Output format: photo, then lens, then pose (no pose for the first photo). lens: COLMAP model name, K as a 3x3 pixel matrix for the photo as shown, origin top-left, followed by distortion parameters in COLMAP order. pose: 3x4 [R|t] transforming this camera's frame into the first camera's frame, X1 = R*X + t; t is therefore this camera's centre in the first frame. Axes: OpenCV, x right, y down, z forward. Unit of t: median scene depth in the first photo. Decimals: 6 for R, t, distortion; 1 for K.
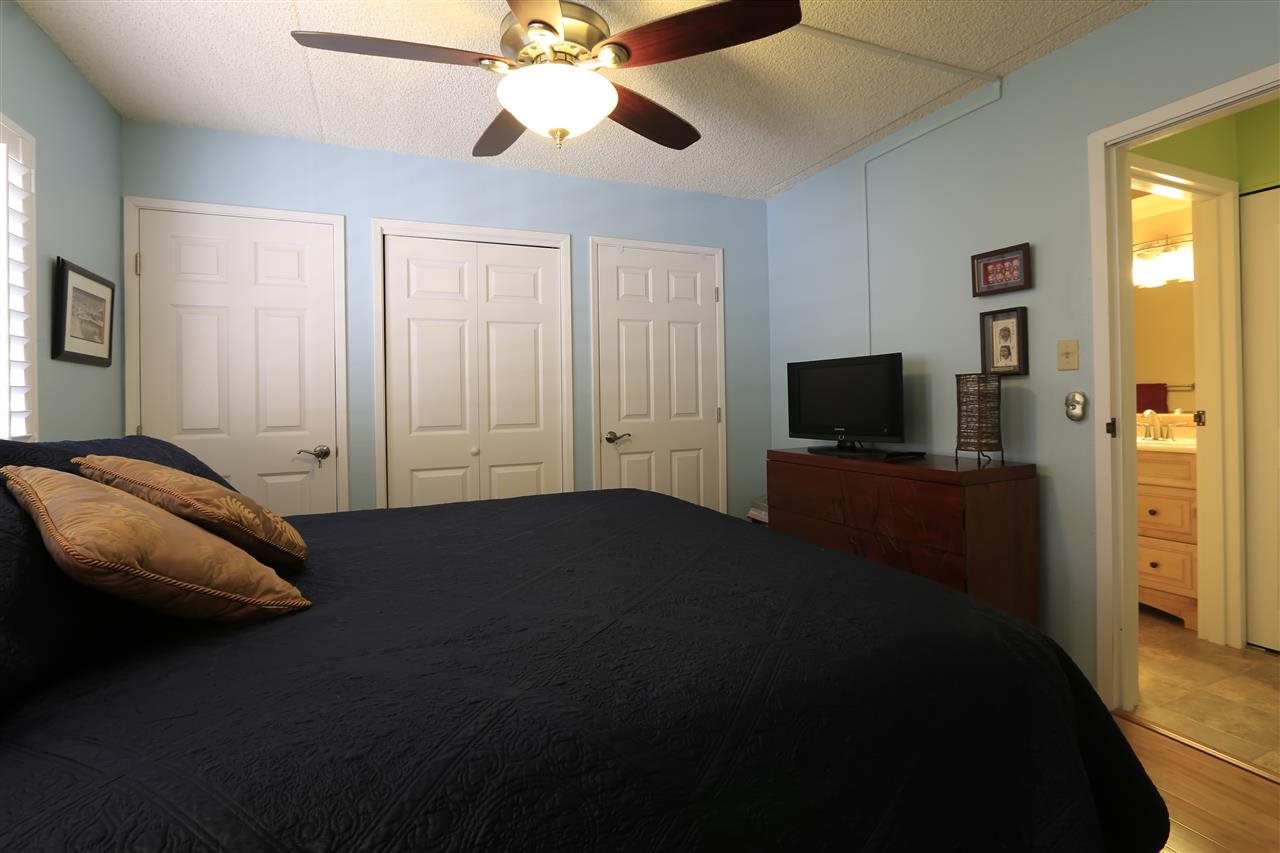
lens RADIAL K [[593.5, 0, 640.3], [0, 593.5, 410.6], [0, 0, 1]] dist [-0.014251, -0.000108]
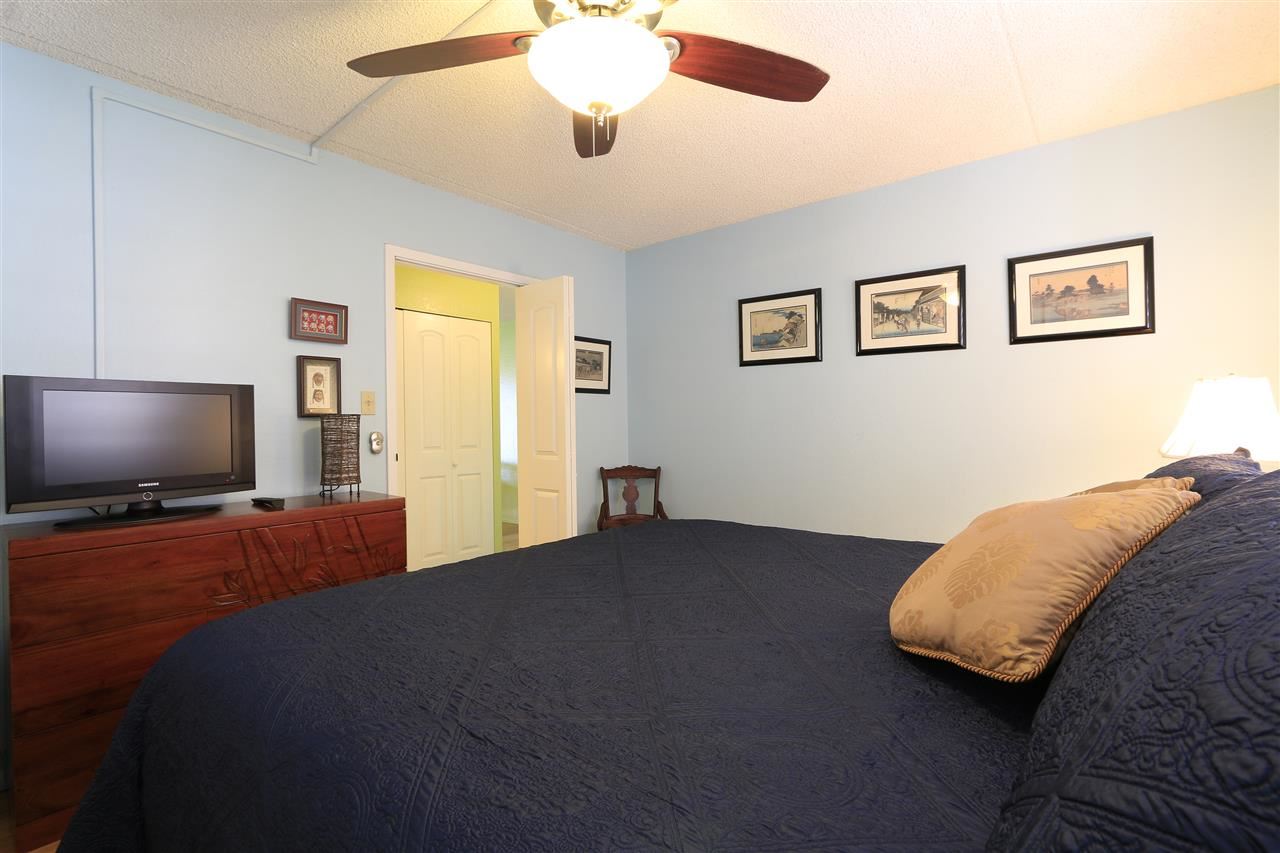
lens RADIAL K [[628.3, 0, 600.5], [0, 628.3, 430.6], [0, 0, 1]] dist [-0.015584, 0.000001]
pose [[-0.422846, 0.015700, 0.906065, -0.662373], [0.035301, 0.999376, -0.000843, -0.013998], [-0.905514, 0.031629, -0.423137, 1.023217]]
